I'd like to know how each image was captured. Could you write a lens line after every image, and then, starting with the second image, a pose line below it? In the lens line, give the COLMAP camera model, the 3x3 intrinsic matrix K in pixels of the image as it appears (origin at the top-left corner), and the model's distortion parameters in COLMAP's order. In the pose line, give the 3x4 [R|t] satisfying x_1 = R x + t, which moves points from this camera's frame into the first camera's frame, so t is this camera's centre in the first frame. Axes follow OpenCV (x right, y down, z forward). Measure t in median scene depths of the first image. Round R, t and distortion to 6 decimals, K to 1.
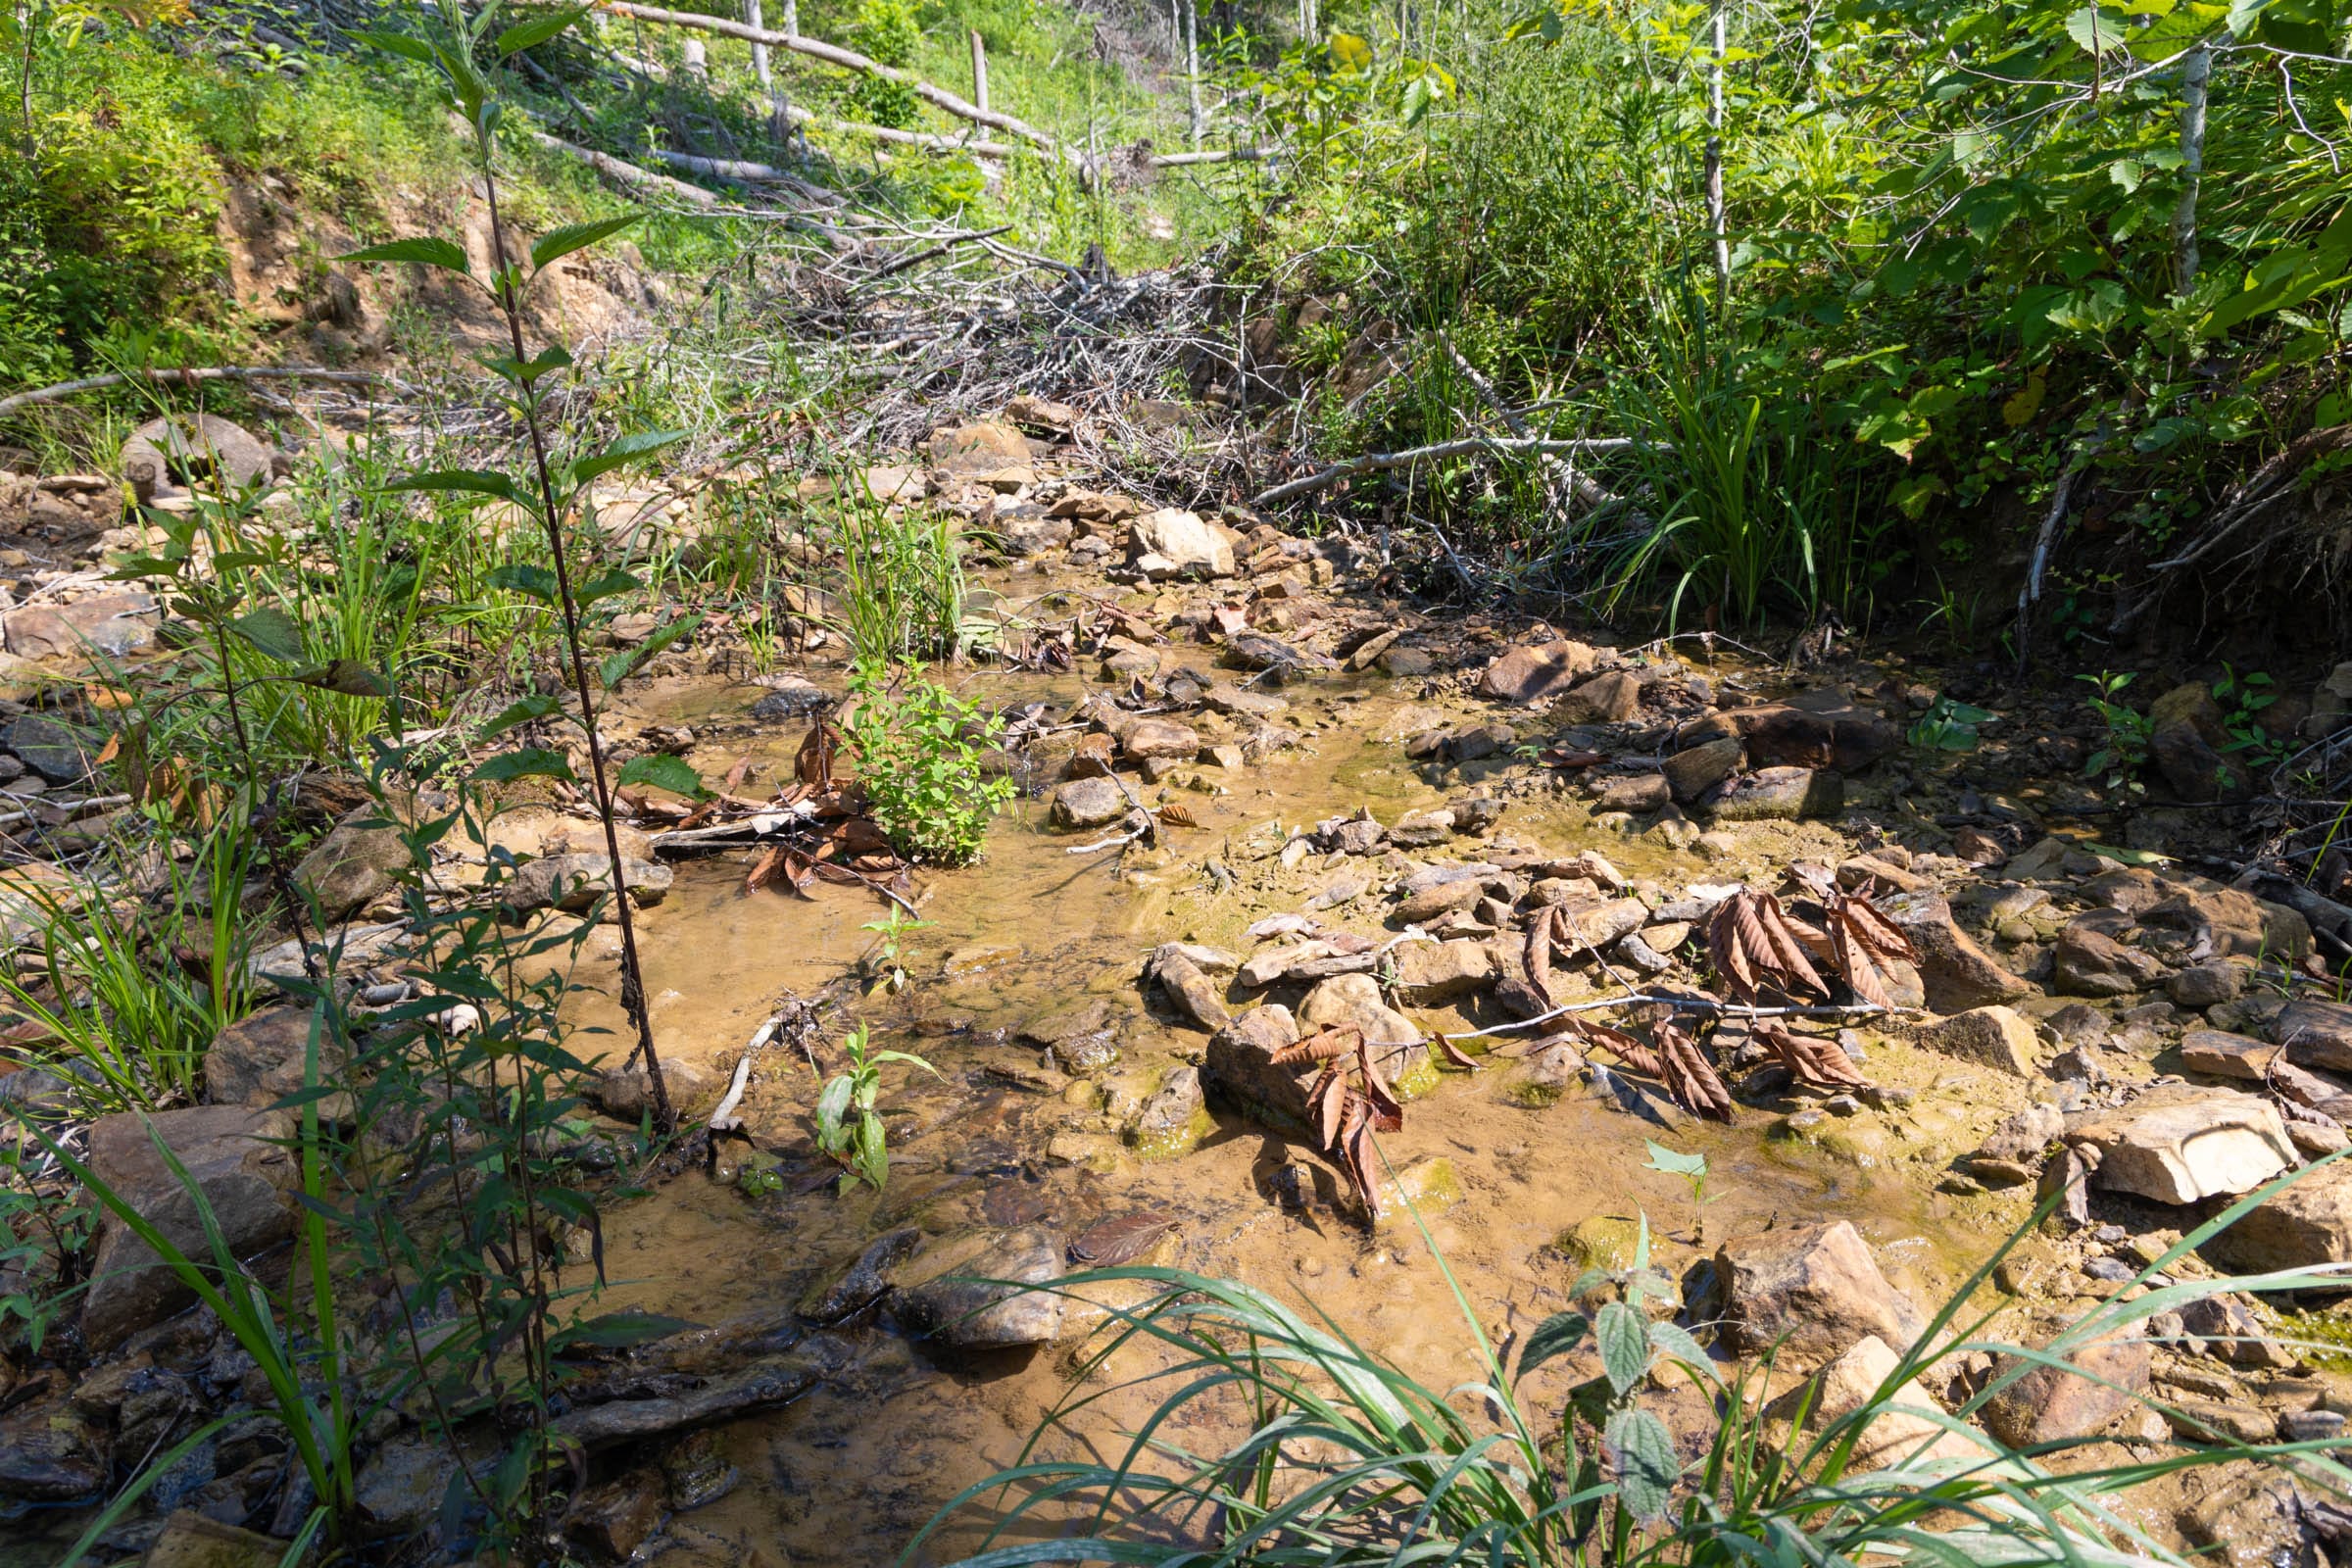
lens RADIAL K [[1633.7, 0, 1222.7], [0, 1633.7, 796.6], [0, 0, 1]] dist [0.009256, 0.001865]
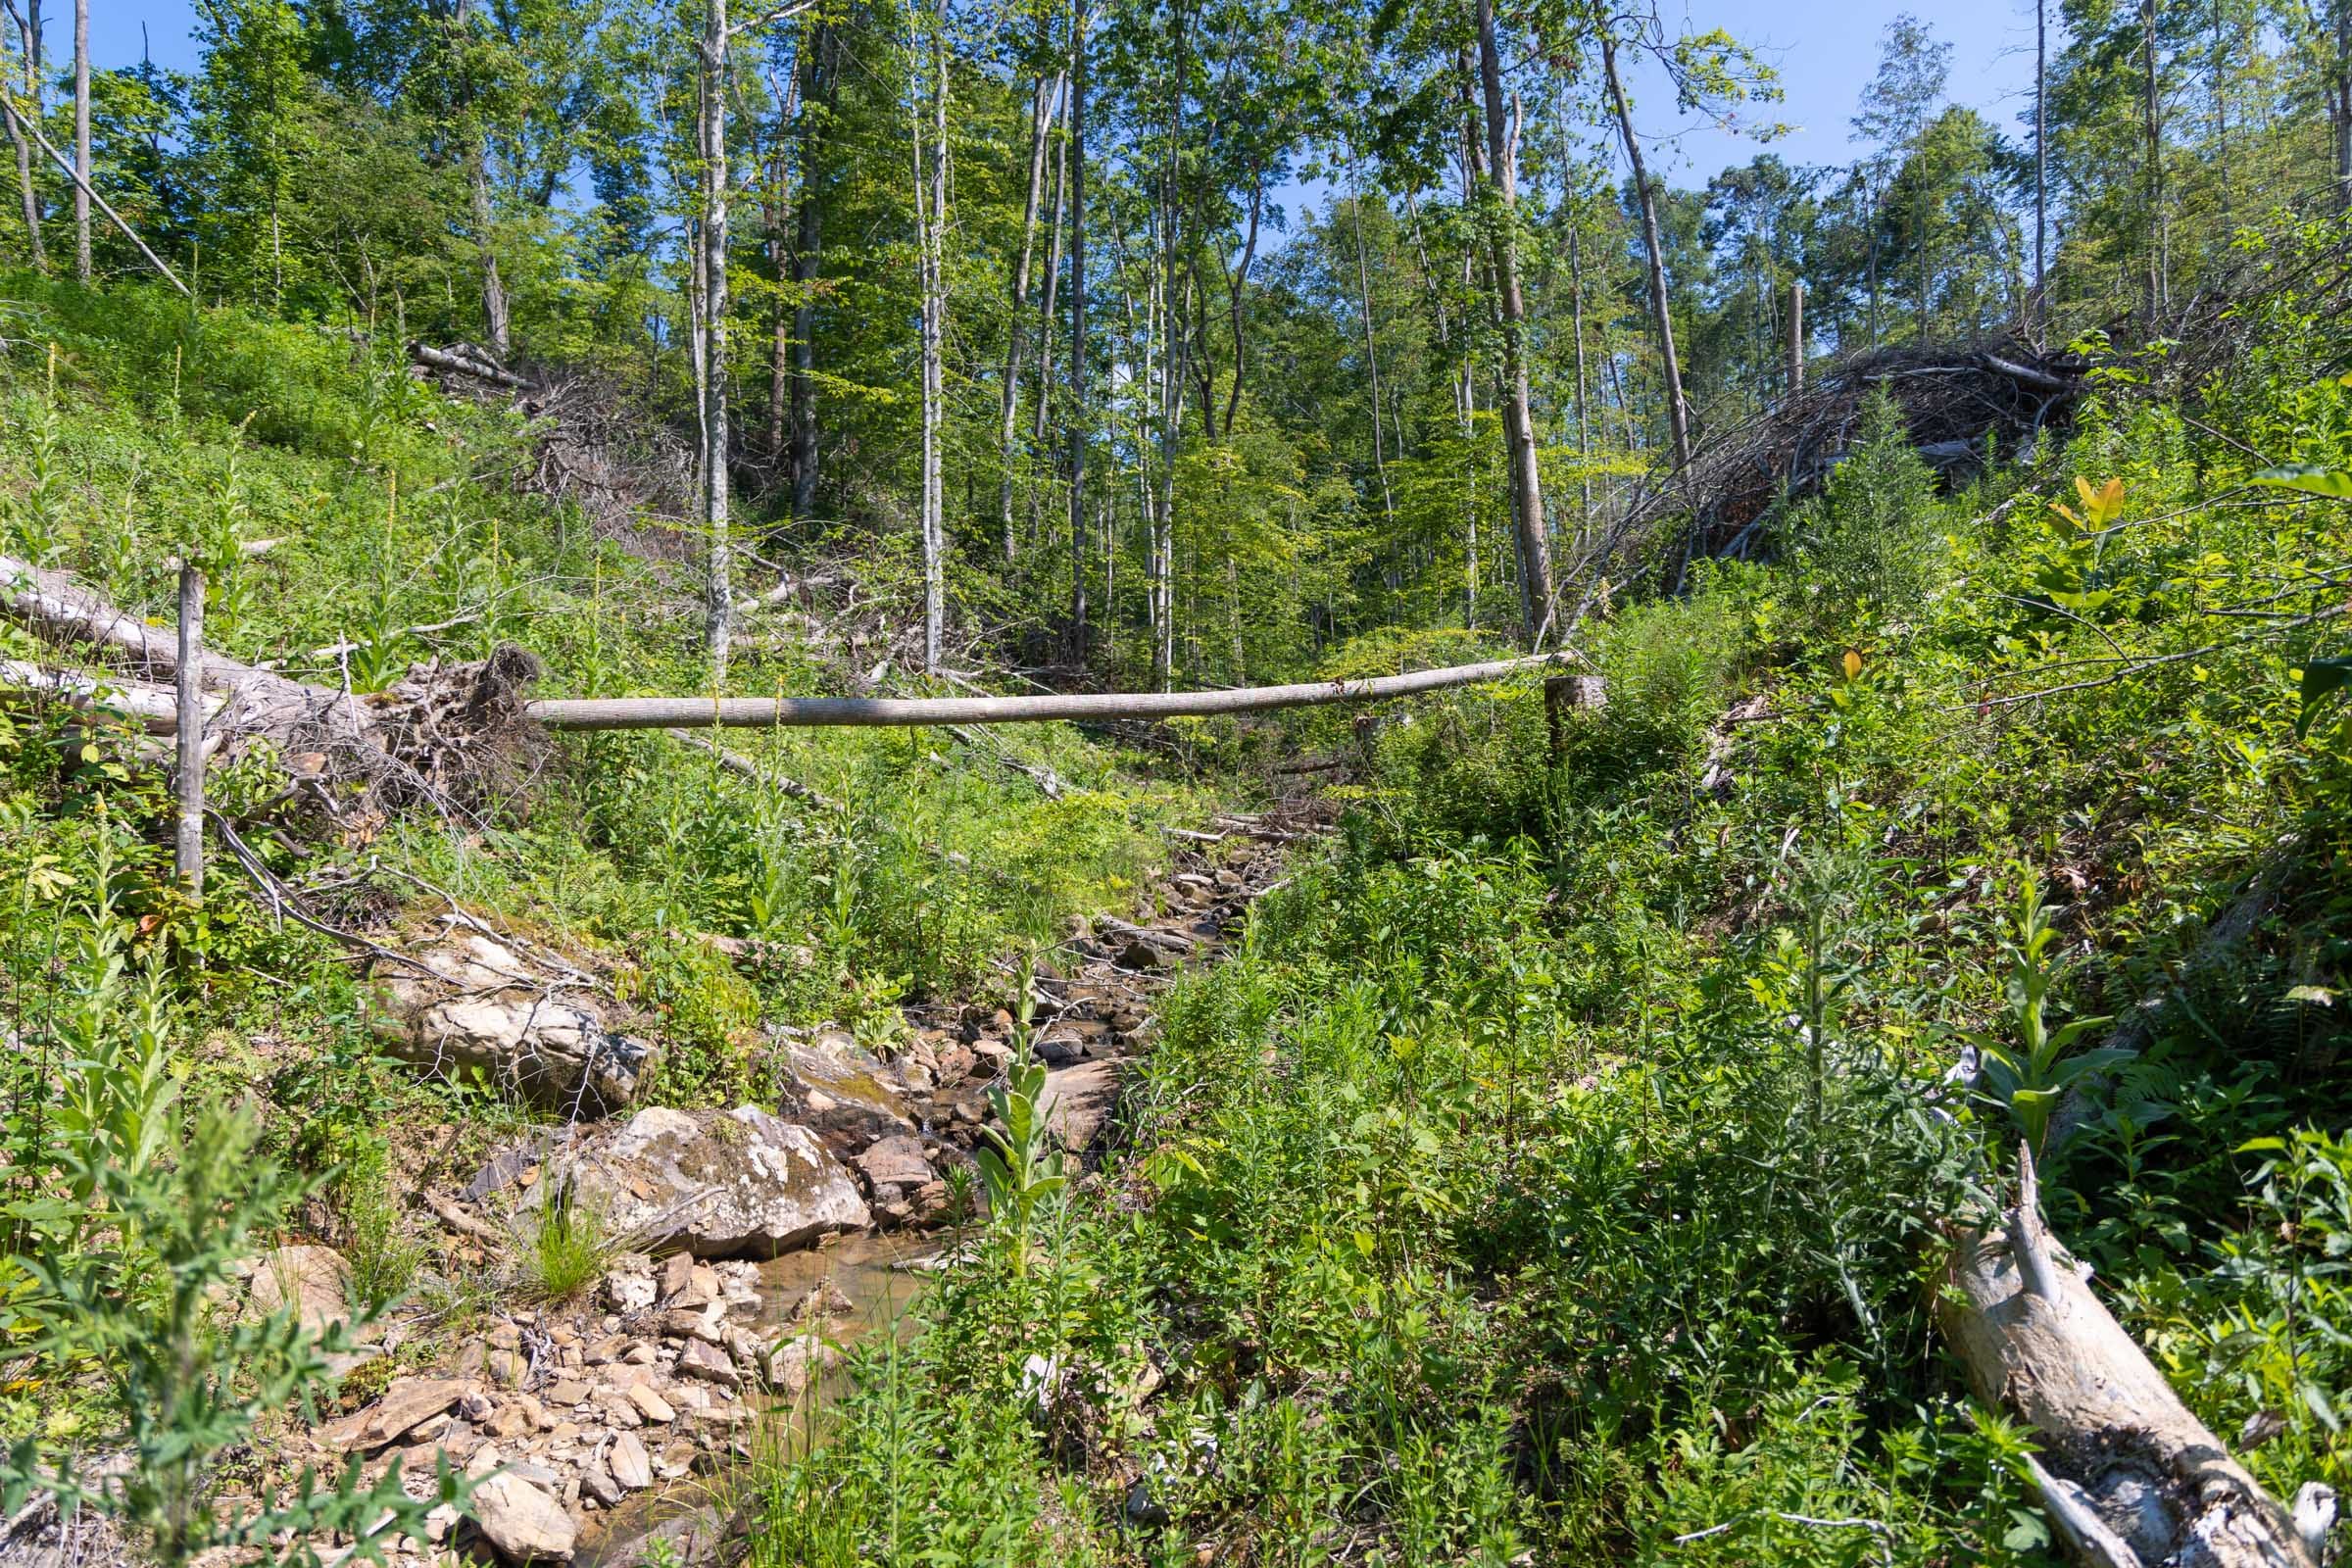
lens RADIAL K [[1633.7, 0, 1222.7], [0, 1633.7, 796.6], [0, 0, 1]] dist [0.009256, 0.001865]
pose [[0.963104, 0.053381, 0.263782, 0.003008], [0.026096, 0.956991, -0.288942, -0.305212], [-0.267861, 0.285165, 0.920289, 0.743015]]
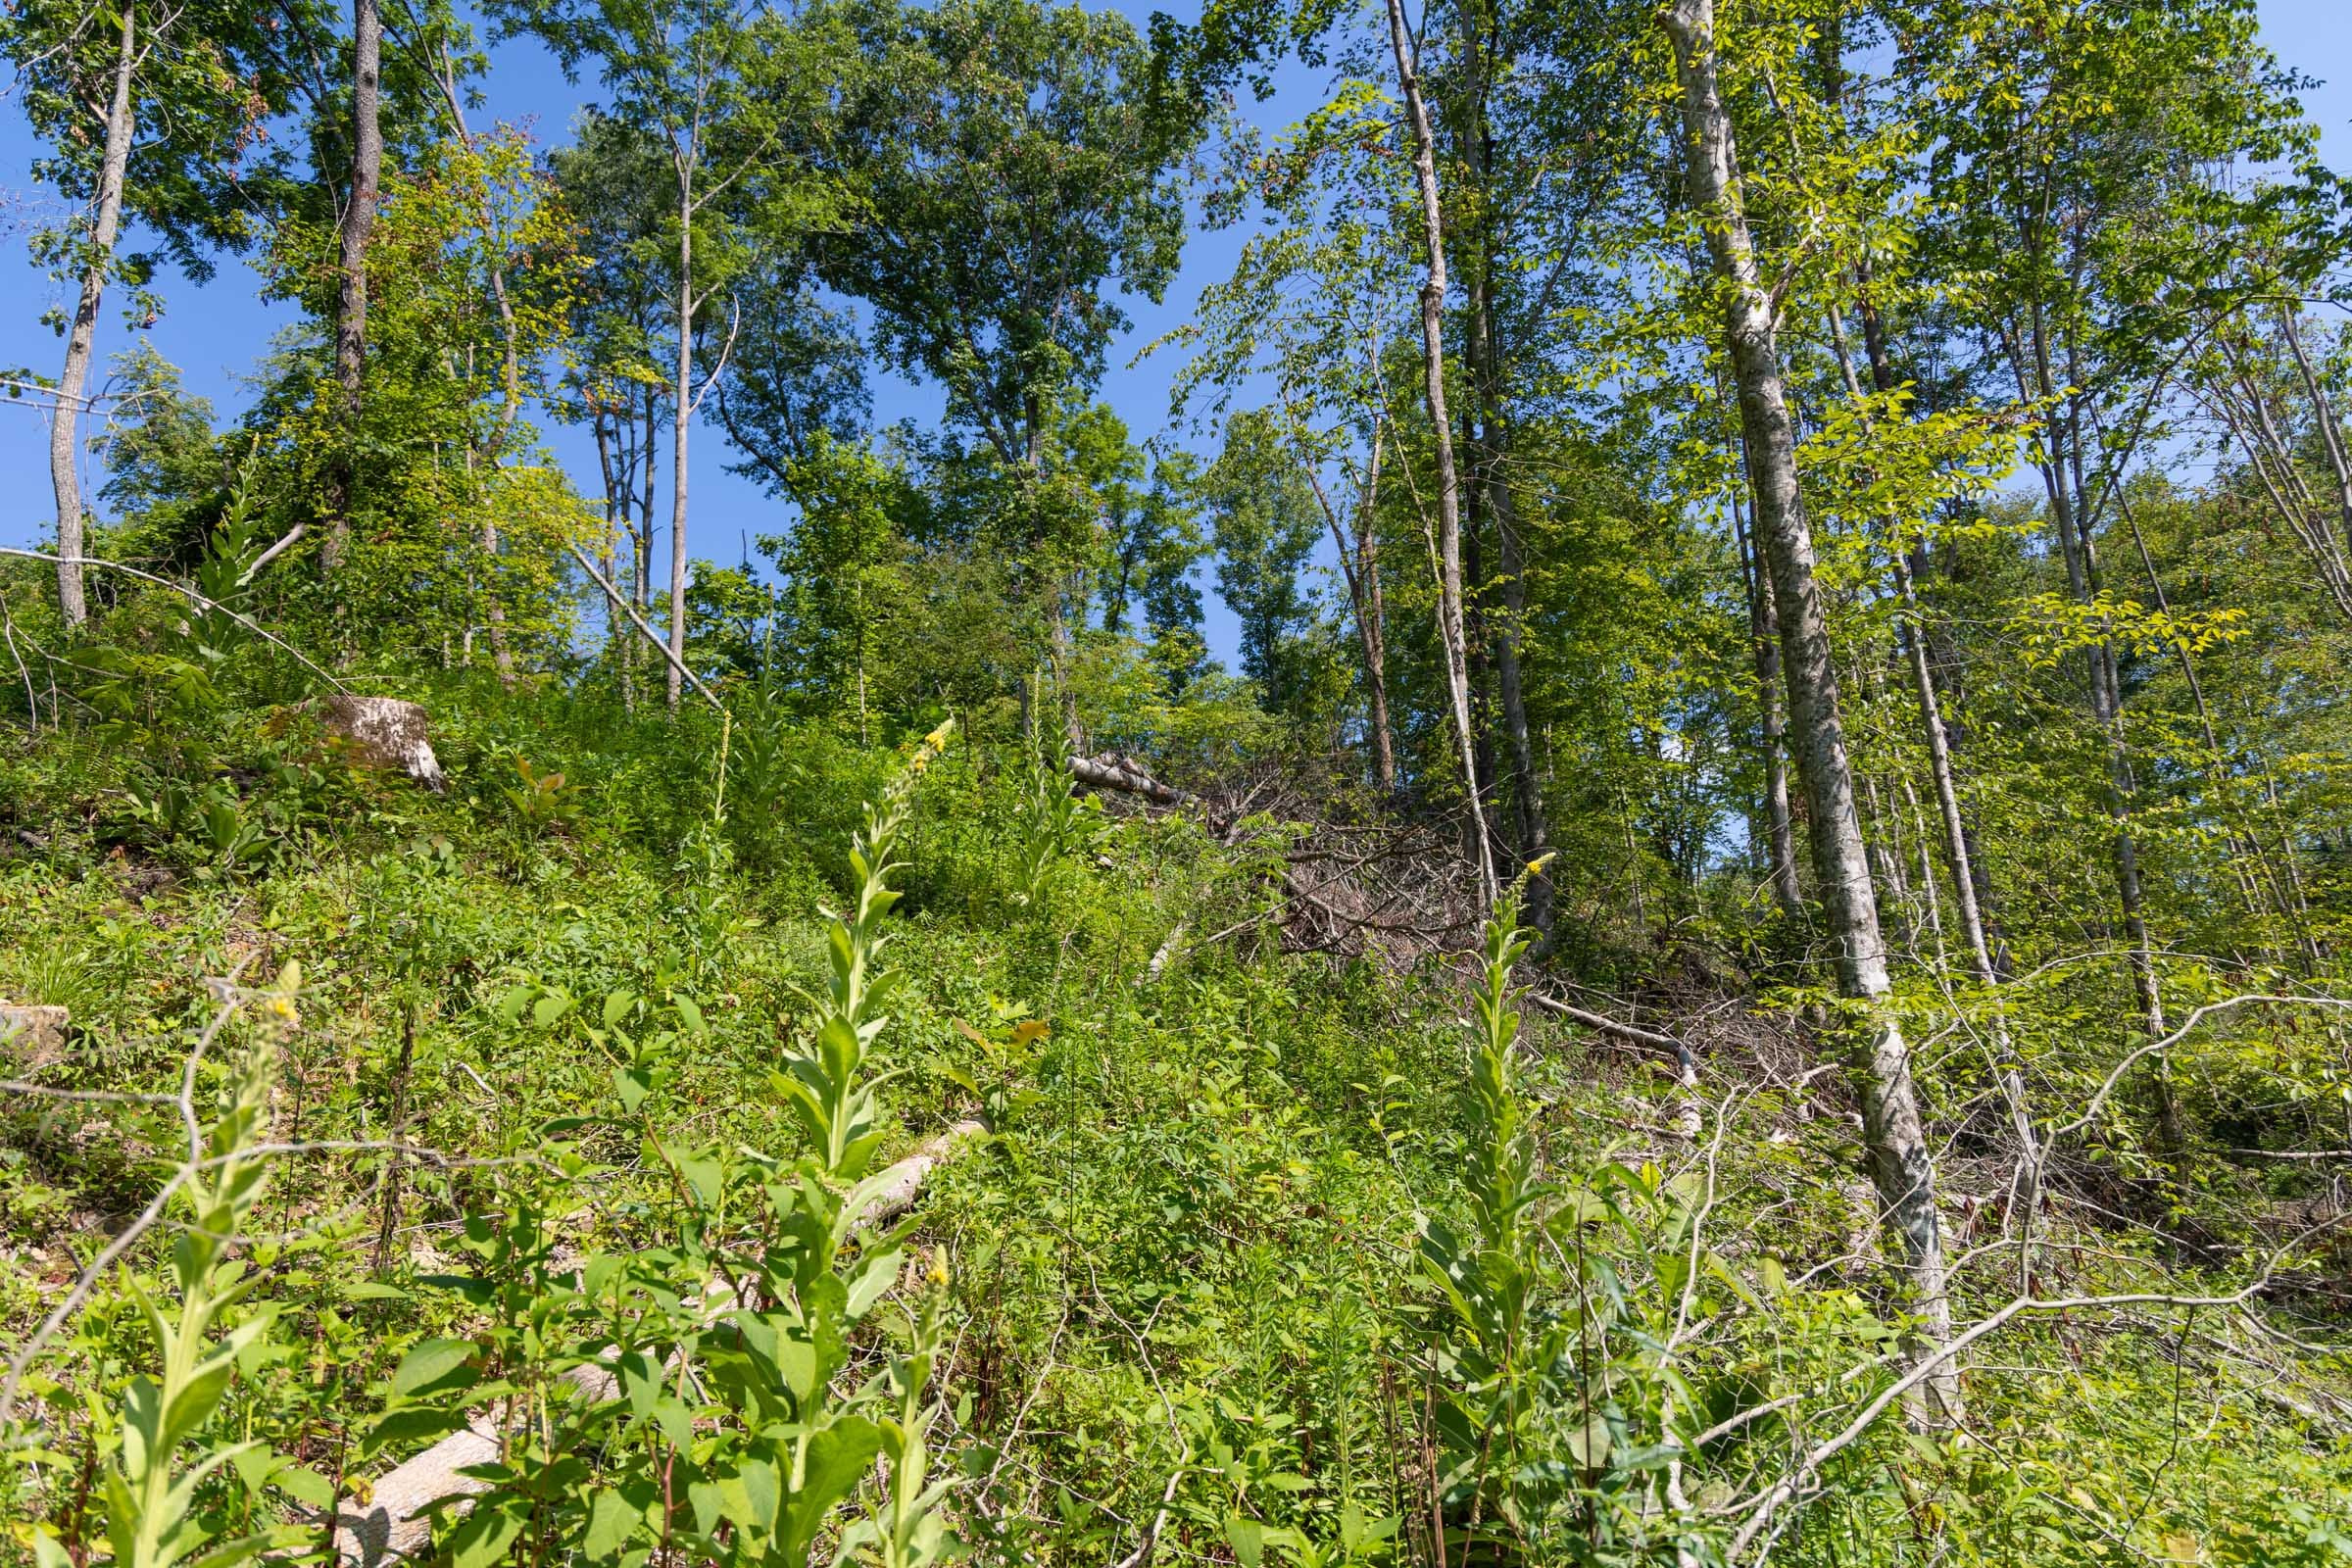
lens RADIAL K [[1633.7, 0, 1222.7], [0, 1633.7, 796.6], [0, 0, 1]] dist [0.009256, 0.001865]
pose [[0.999428, -0.005089, -0.033443, -0.073068], [-0.012993, 0.855044, -0.518393, -0.418915], [0.031233, 0.518531, 0.854489, 0.973326]]
